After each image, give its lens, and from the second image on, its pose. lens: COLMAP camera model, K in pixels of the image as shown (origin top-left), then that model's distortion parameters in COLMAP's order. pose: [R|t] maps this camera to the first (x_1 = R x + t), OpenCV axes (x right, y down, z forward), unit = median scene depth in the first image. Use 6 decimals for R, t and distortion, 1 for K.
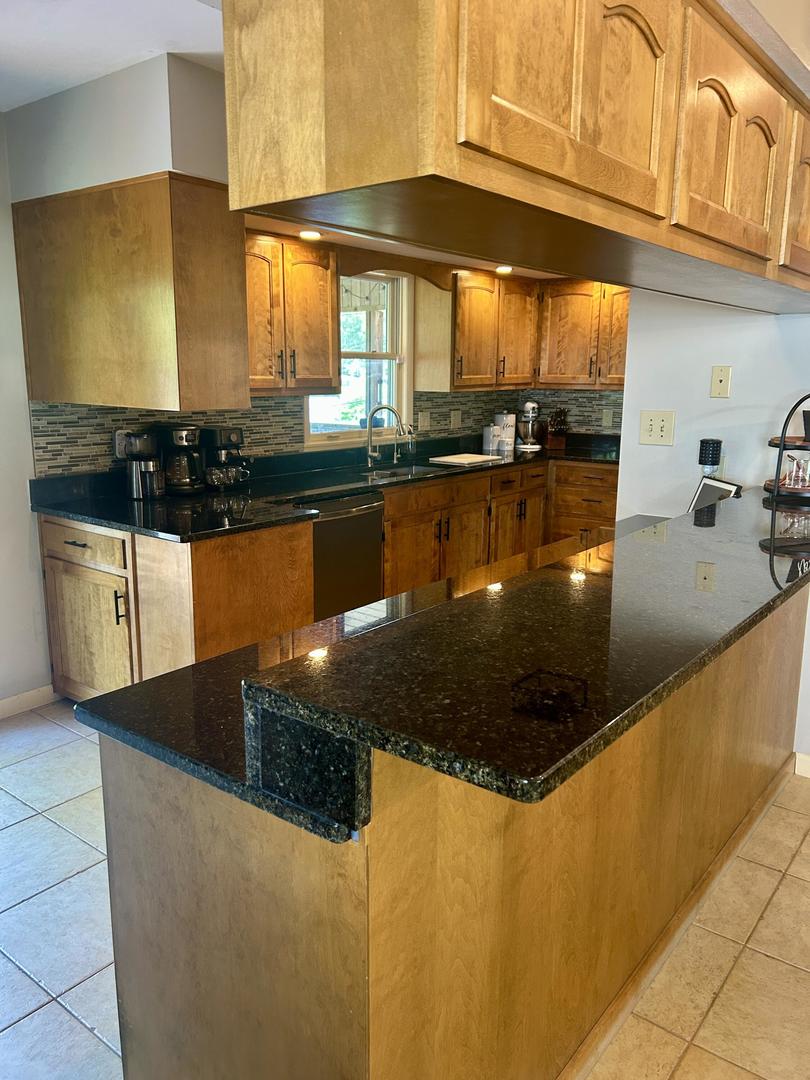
lens RADIAL K [[815.3, 0, 401.9], [0, 815.3, 539.0], [0, 0, 1]] dist [0.000889, -0.002052]
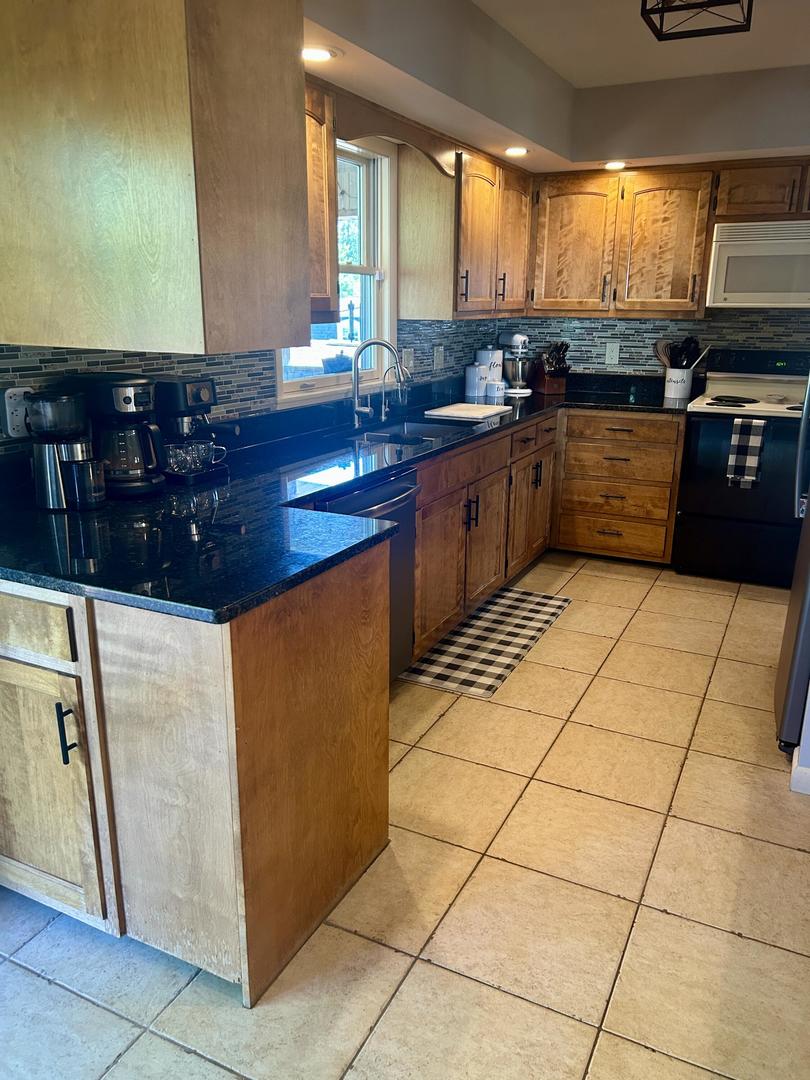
lens RADIAL K [[815.3, 0, 408.9], [0, 815.3, 541.8], [0, 0, 1]] dist [0.000889, -0.002052]
pose [[0.978033, -0.058513, 0.200071, -0.155721], [0.042307, 0.995539, 0.084339, -0.050508], [-0.204114, -0.074022, 0.976145, 0.305876]]
